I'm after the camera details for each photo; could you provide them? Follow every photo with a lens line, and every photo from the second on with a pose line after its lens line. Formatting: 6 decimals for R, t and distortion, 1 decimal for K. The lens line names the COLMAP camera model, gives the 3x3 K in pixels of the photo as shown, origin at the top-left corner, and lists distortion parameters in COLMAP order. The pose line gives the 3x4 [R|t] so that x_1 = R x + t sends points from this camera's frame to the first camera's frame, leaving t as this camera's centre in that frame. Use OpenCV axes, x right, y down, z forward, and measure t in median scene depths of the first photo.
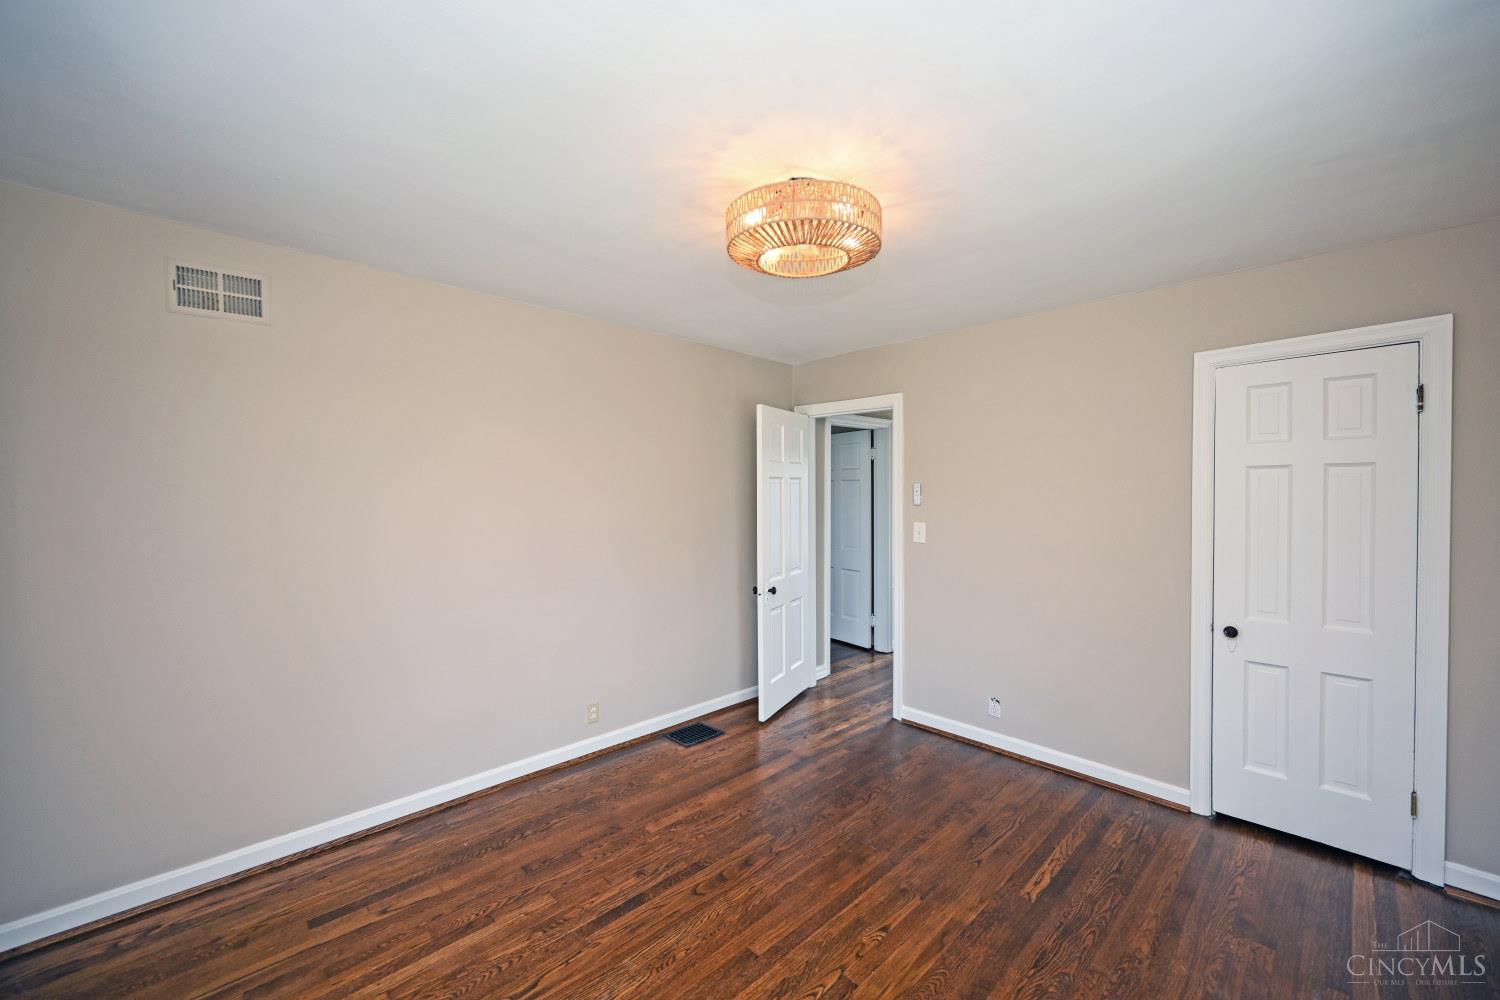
lens RADIAL K [[591.1, 0, 749.4], [0, 591.1, 498.3], [0, 0, 1]] dist [-0.000452, 0.000347]
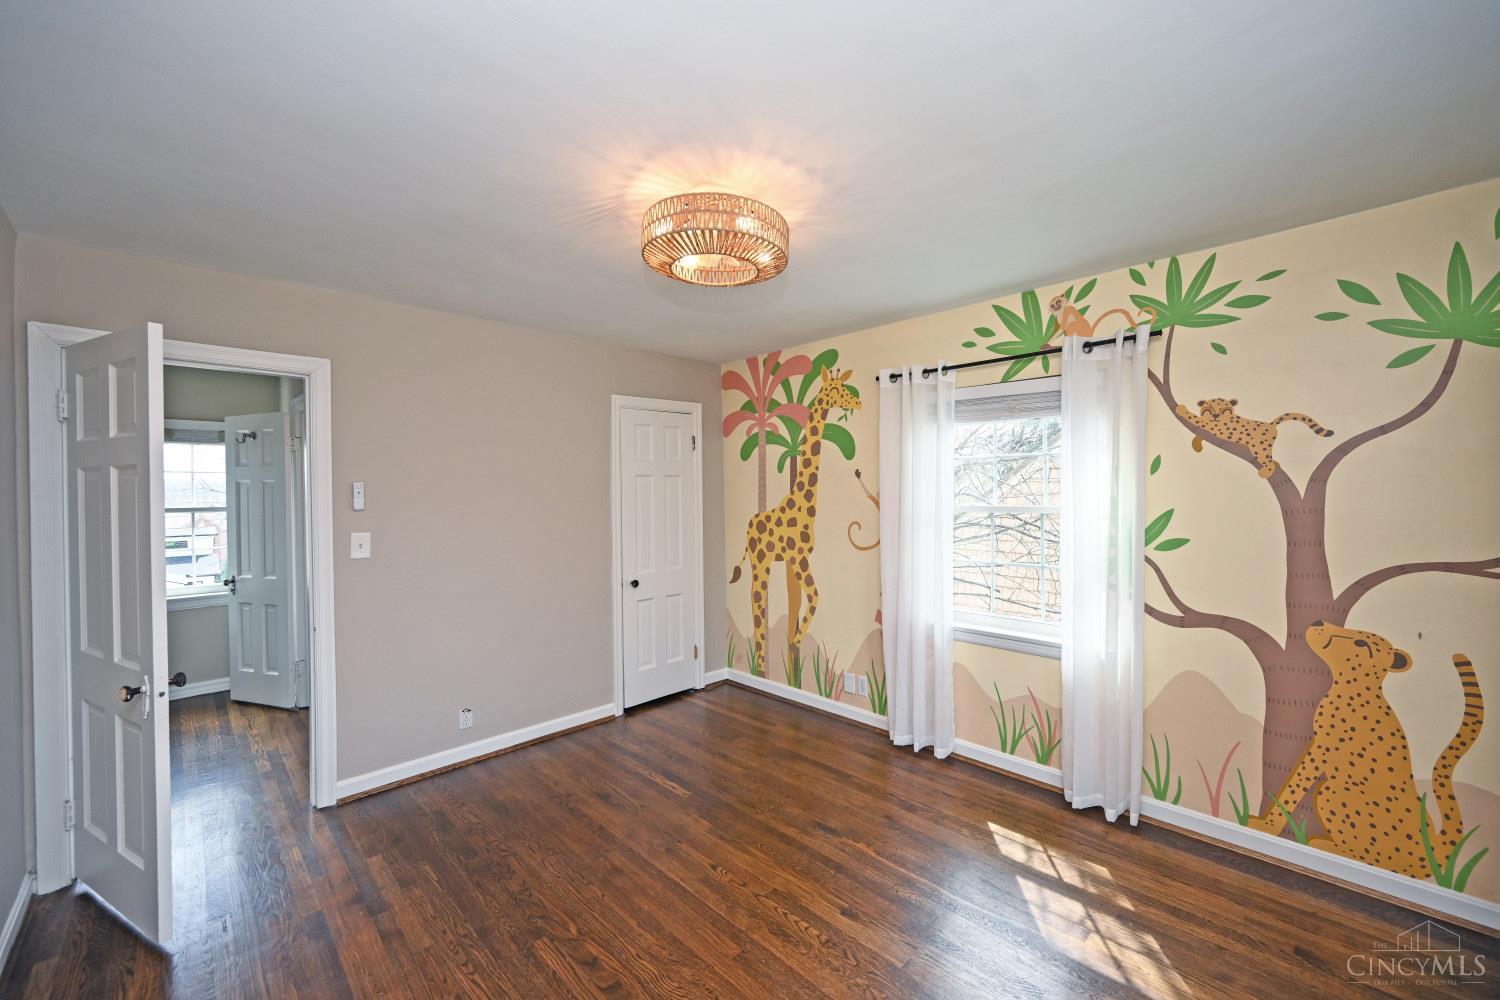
lens RADIAL K [[594.4, 0, 755.7], [0, 594.4, 497.6], [0, 0, 1]] dist [0.000246, 0.000187]
pose [[-0.005498, -0.010935, 0.999925, -0.743879], [0.018887, 0.999761, 0.011037, -0.005984], [-0.999807, 0.018946, -0.005290, 0.728651]]
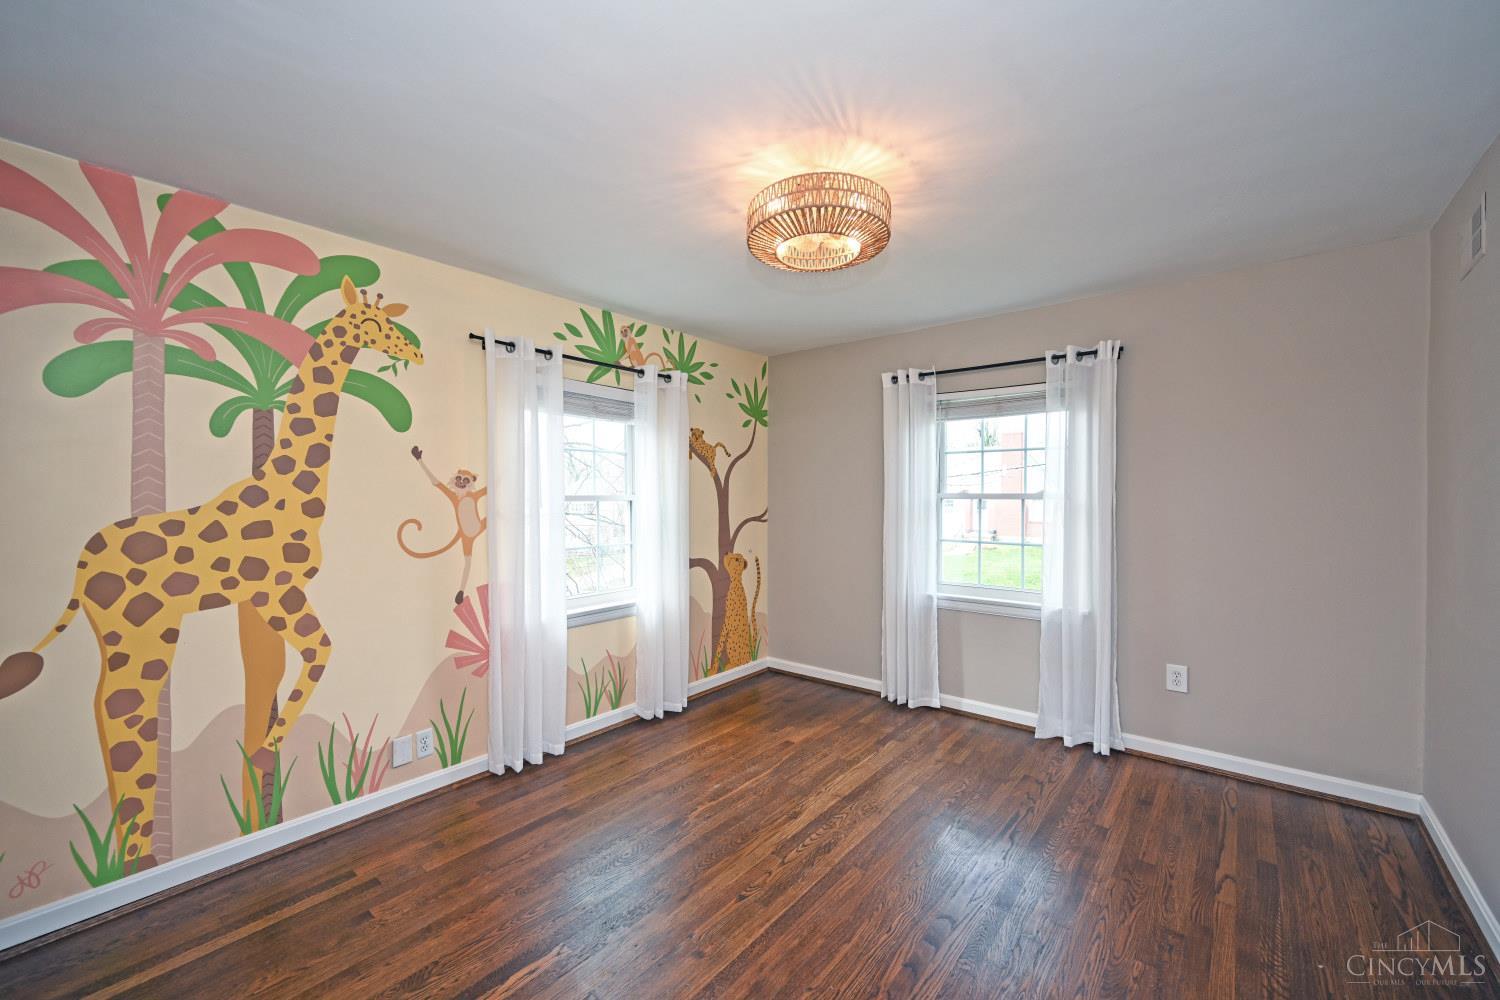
lens RADIAL K [[591.0, 0, 757.1], [0, 591.0, 501.9], [0, 0, 1]] dist [-0.000236, 0.000196]
pose [[-0.994035, 0.004742, -0.108954, 0.248075], [0.002292, 0.999742, 0.022602, 0.021969], [0.109033, 0.022217, -0.993790, 1.595605]]
